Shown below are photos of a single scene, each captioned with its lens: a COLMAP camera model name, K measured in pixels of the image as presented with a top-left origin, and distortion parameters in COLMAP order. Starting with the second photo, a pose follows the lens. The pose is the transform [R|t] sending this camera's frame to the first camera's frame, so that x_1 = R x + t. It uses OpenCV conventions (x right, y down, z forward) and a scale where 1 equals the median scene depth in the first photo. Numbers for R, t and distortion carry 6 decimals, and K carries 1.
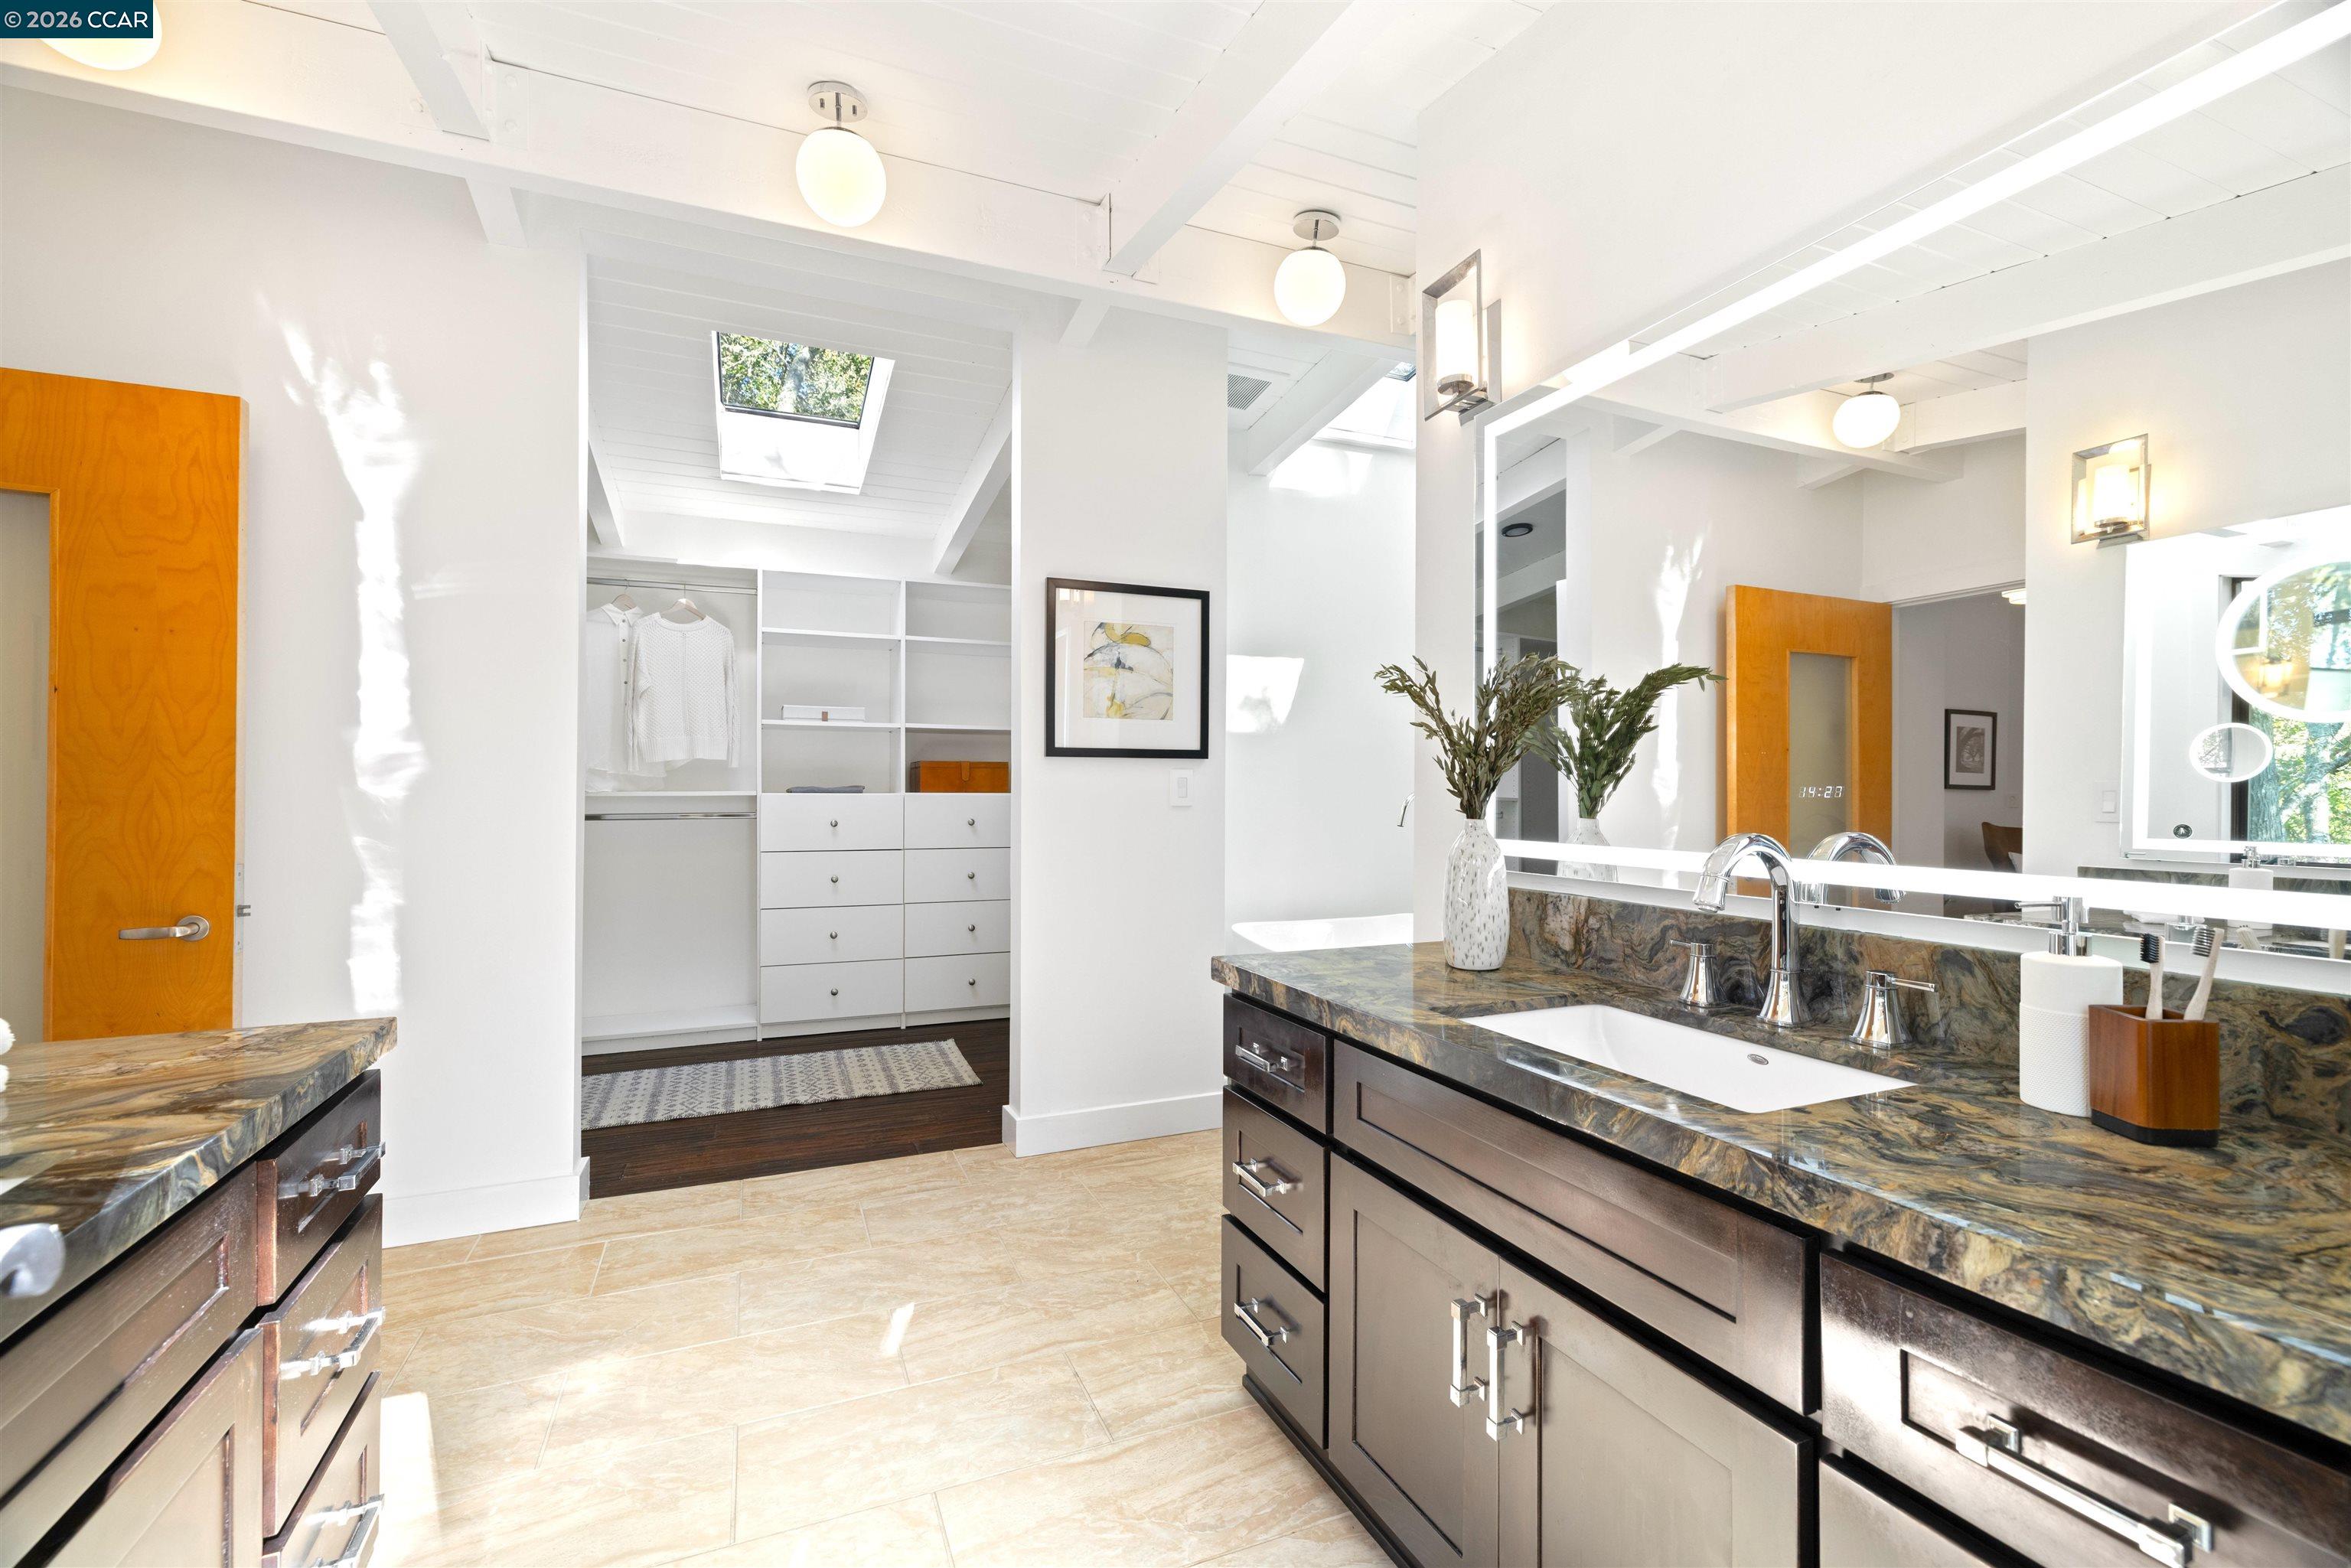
lens RADIAL K [[1009.8, 0, 1175.5], [0, 1009.8, 784.0], [0, 0, 1]] dist [0.008332, -0.000282]
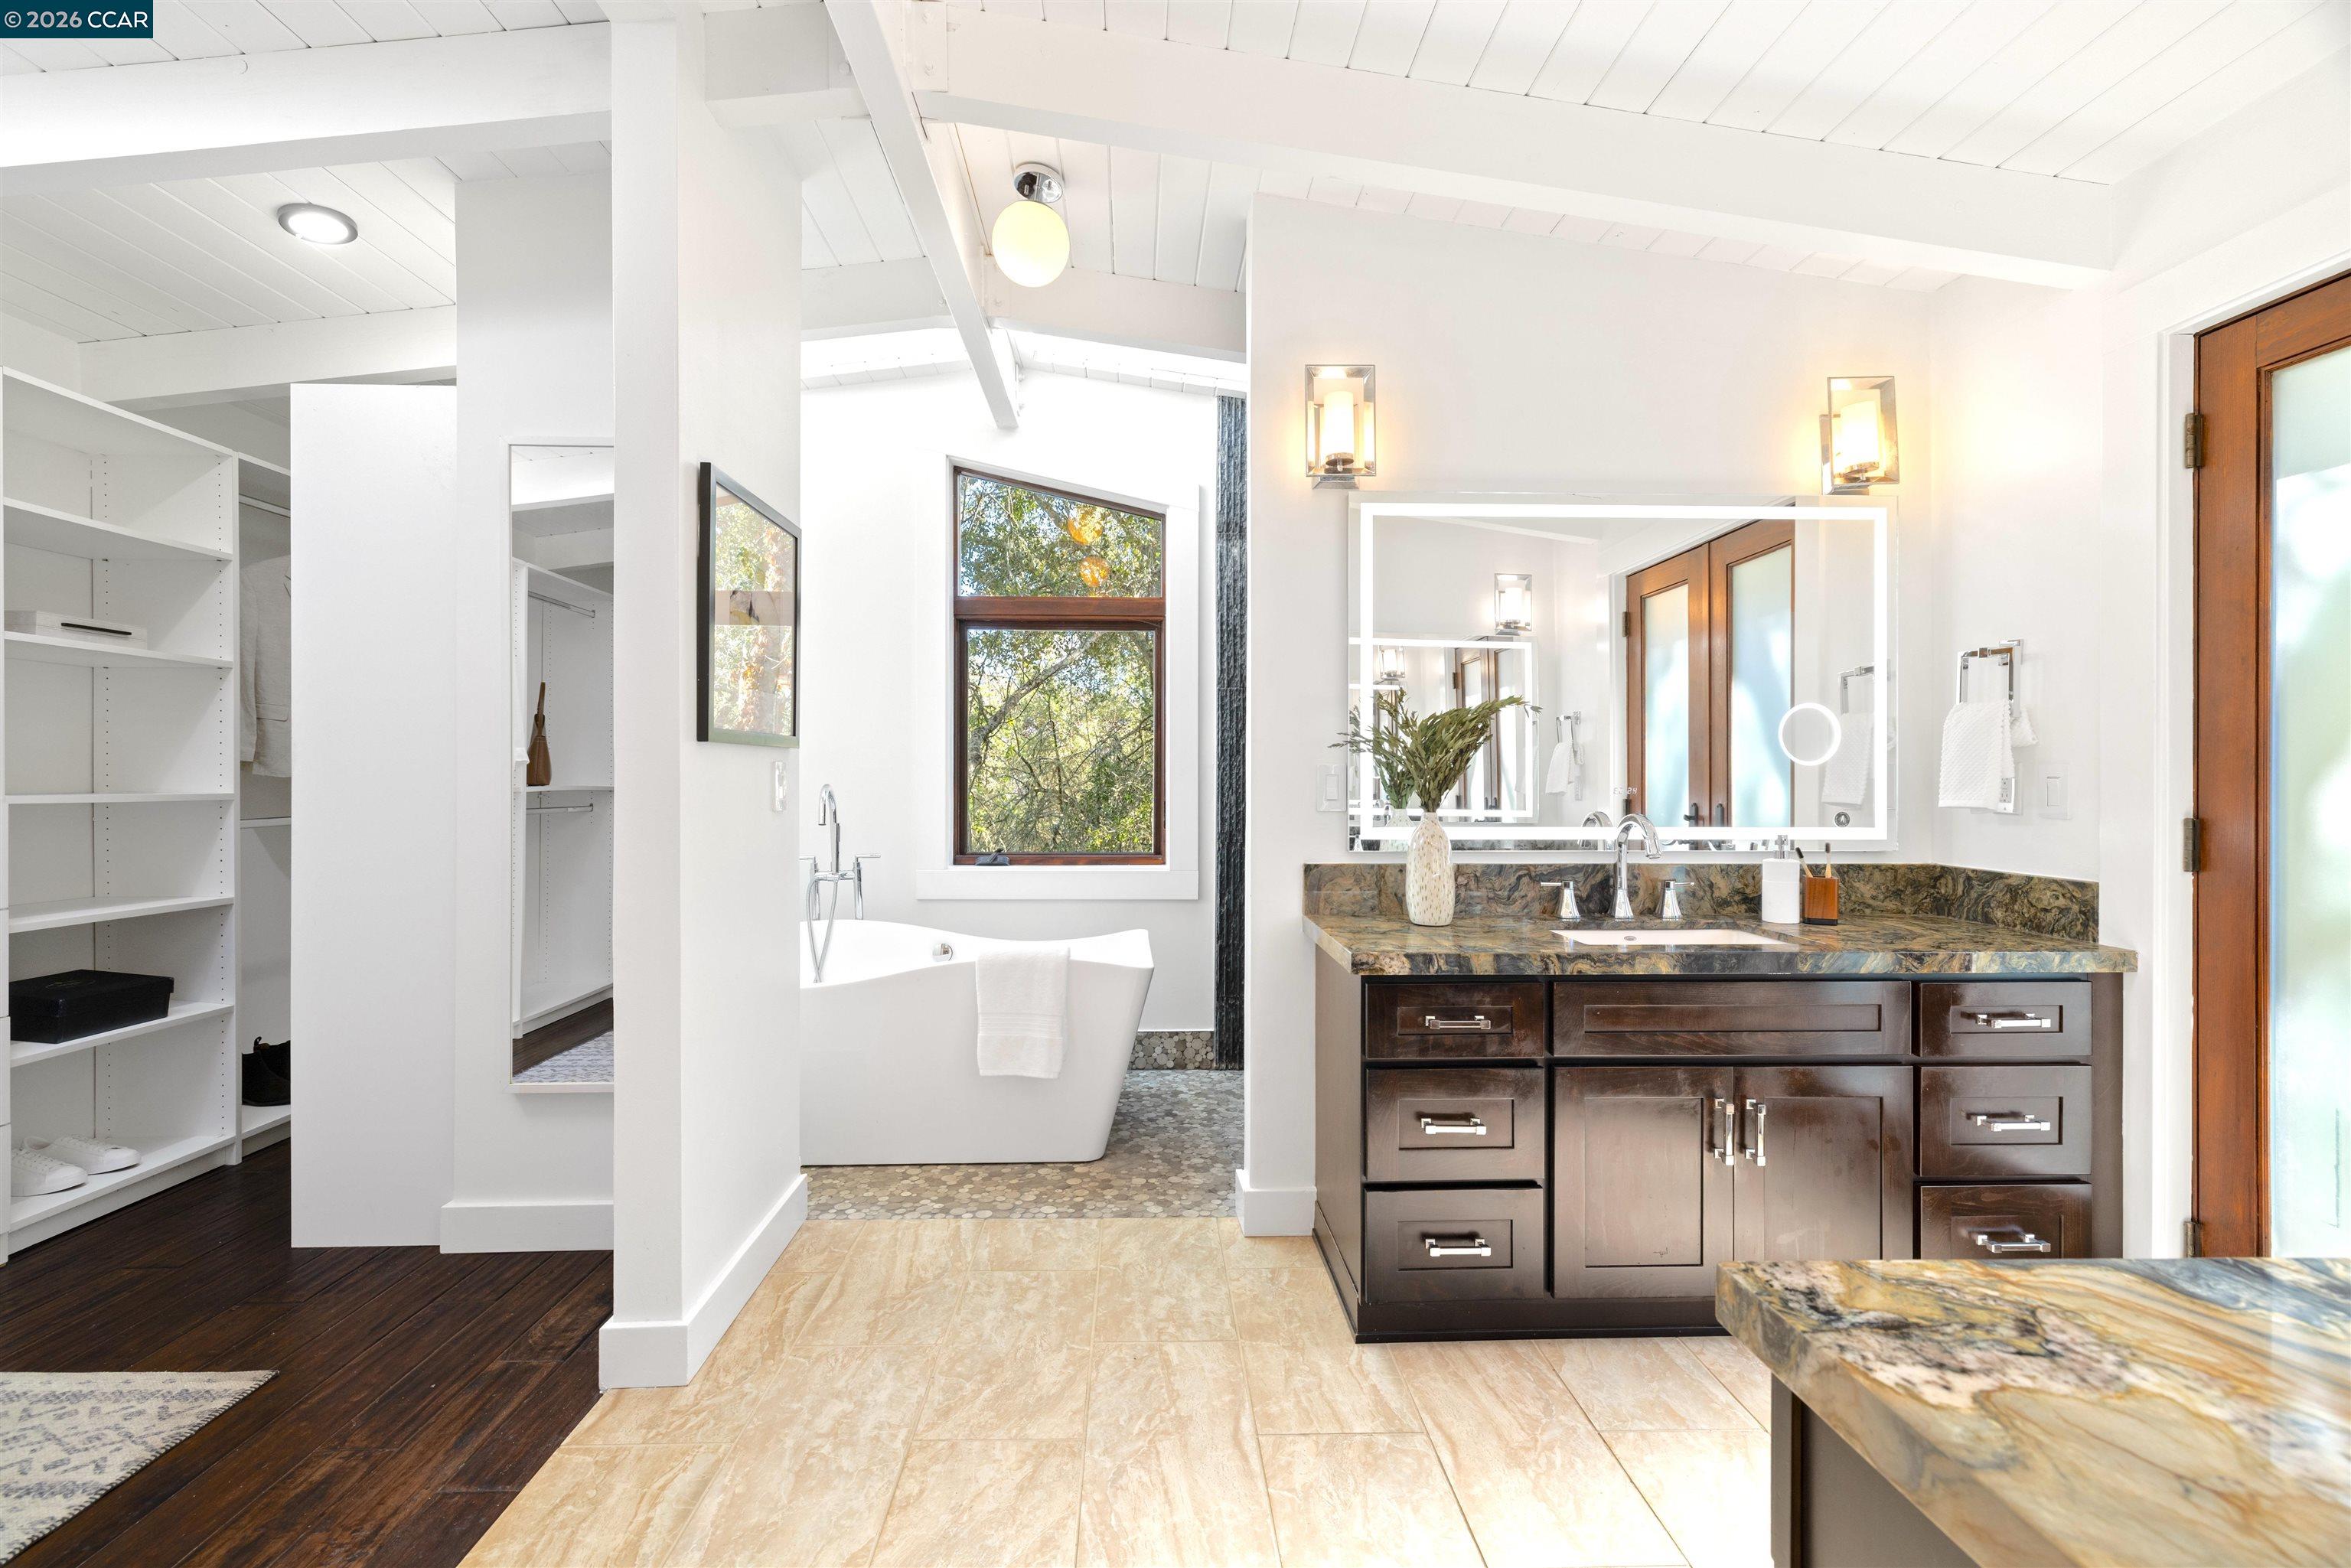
lens RADIAL K [[1009.8, 0, 1175.5], [0, 1009.8, 784.0], [0, 0, 1]] dist [0.008332, -0.000282]
pose [[0.357320, -0.007957, 0.933948, -0.940776], [-0.006242, 0.999921, 0.010907, -0.014127], [-0.933961, -0.009727, 0.357242, 0.746332]]
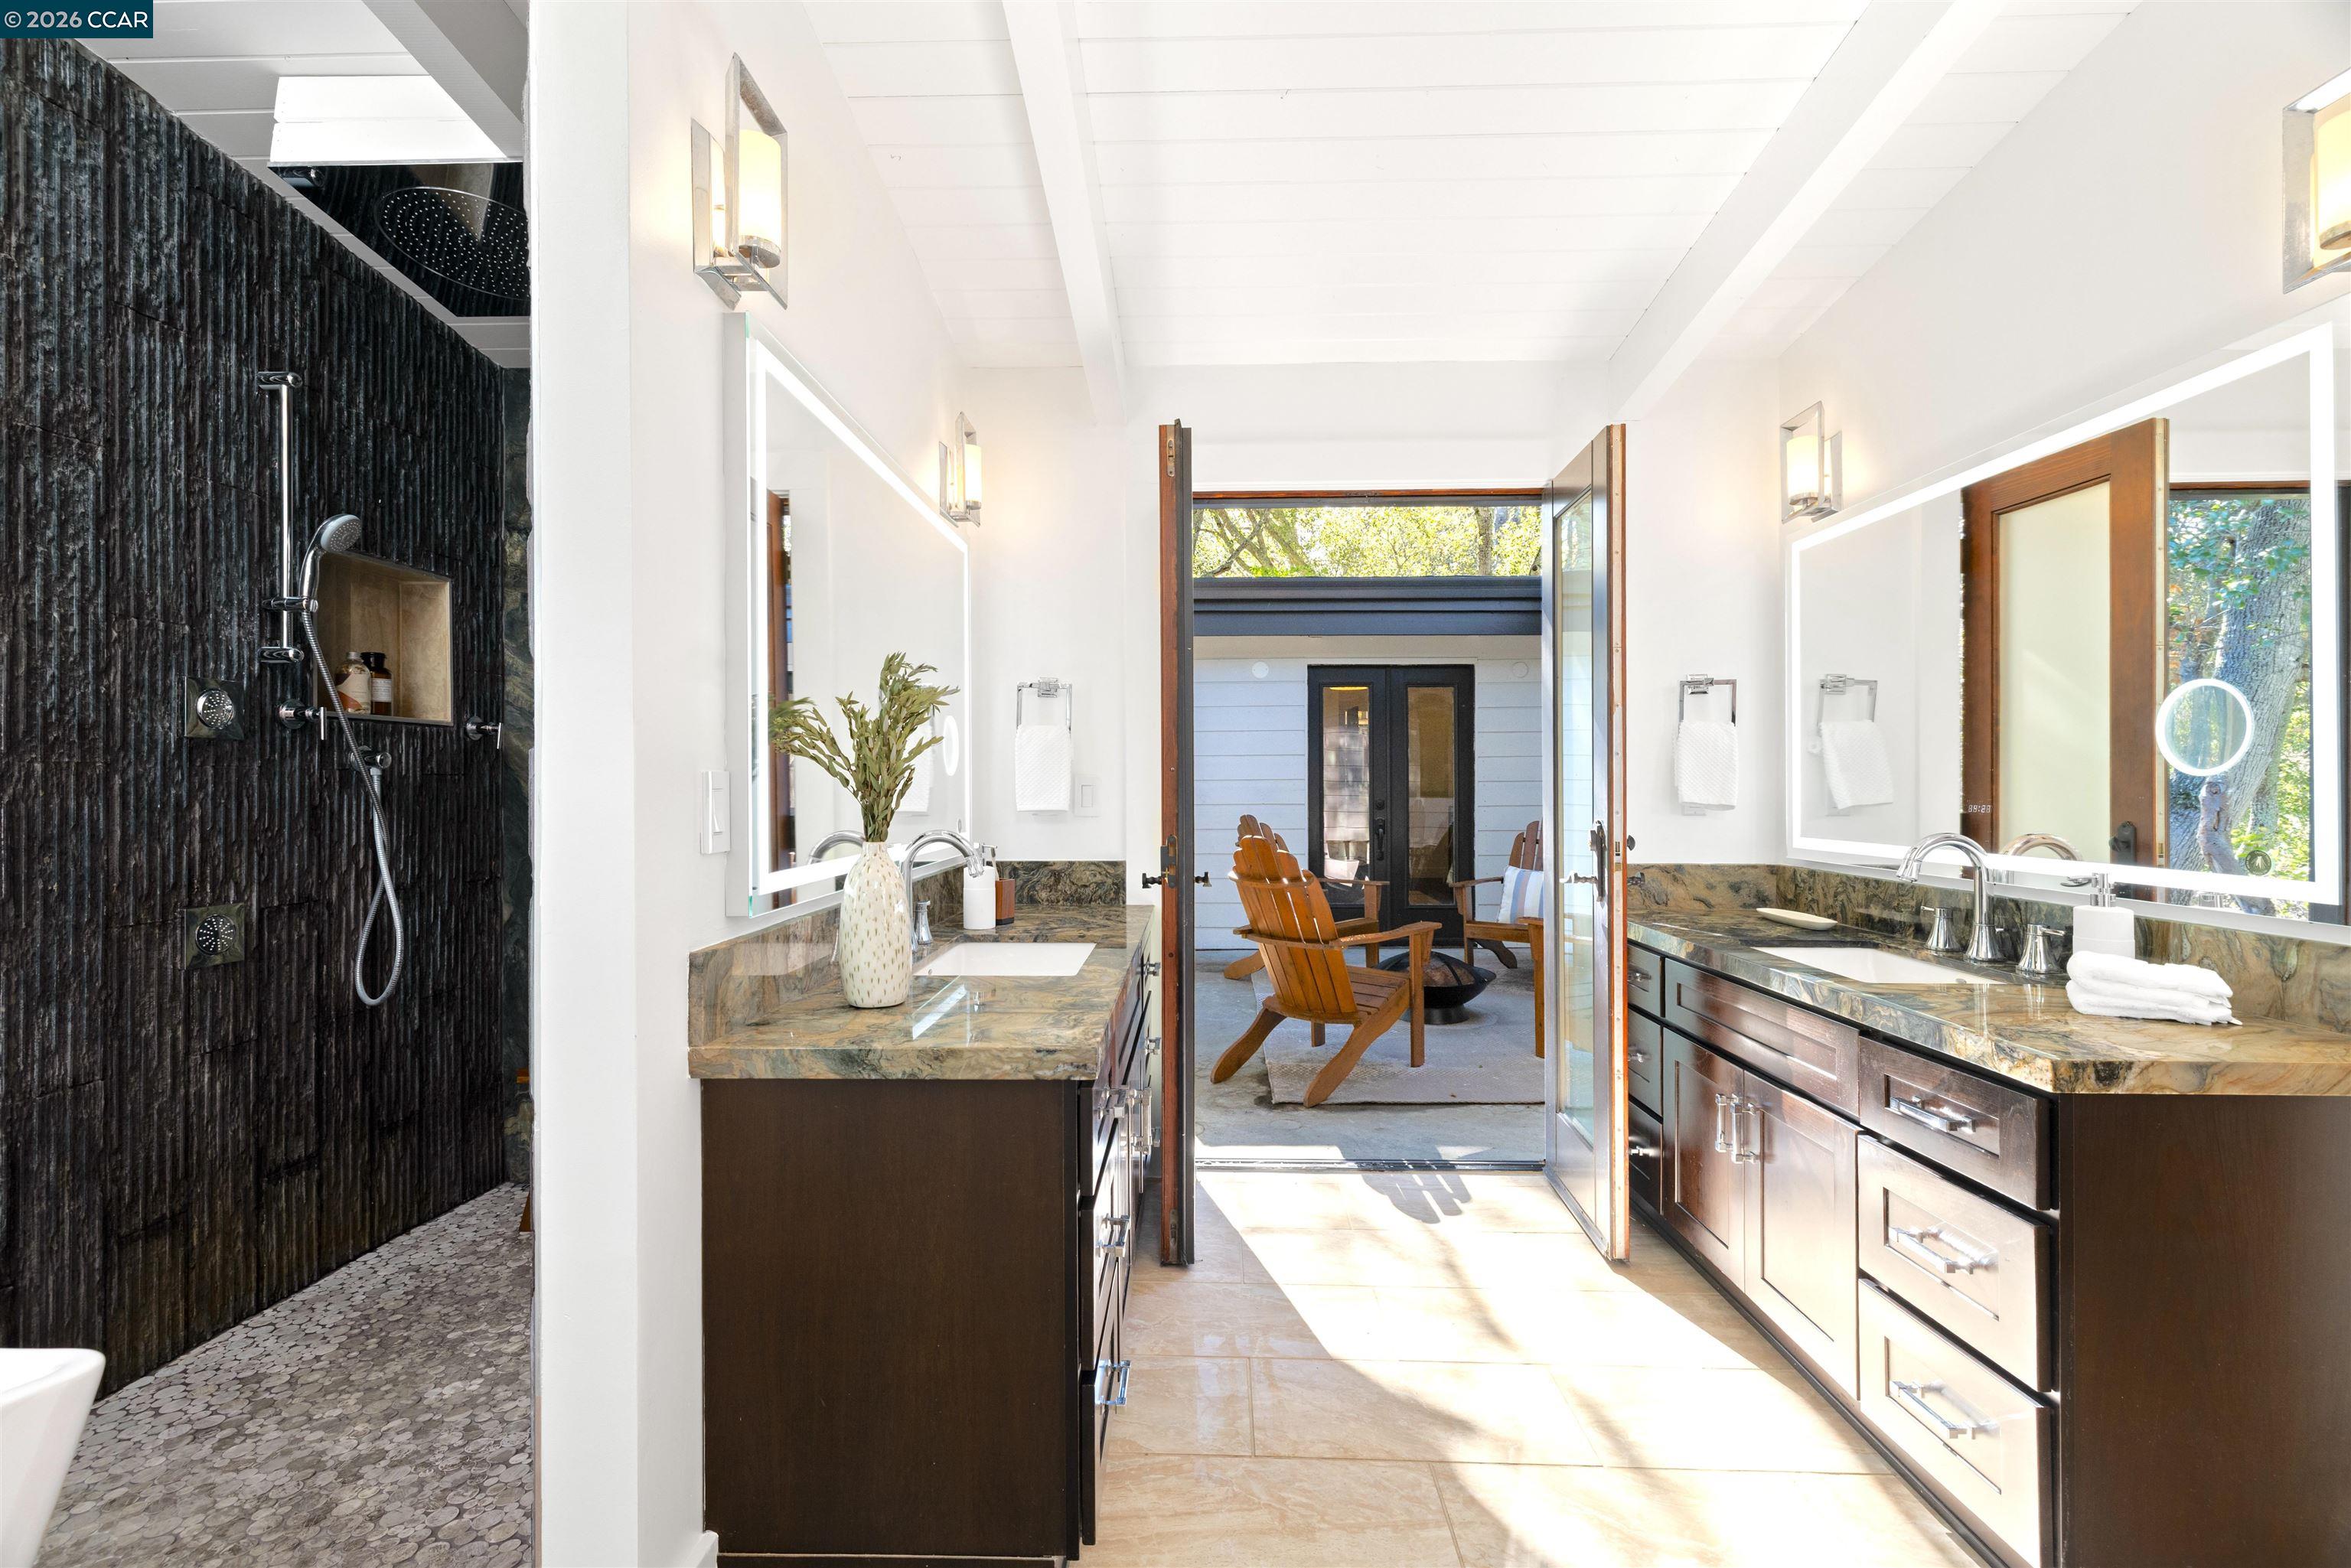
lens RADIAL K [[1009.8, 0, 1175.5], [0, 1009.8, 784.0], [0, 0, 1]] dist [0.008332, -0.000282]
pose [[0.904257, -0.002041, -0.426984, 0.103832], [0.003292, 0.999992, 0.002191, -0.023684], [0.426976, -0.003387, 0.904257, -0.589562]]
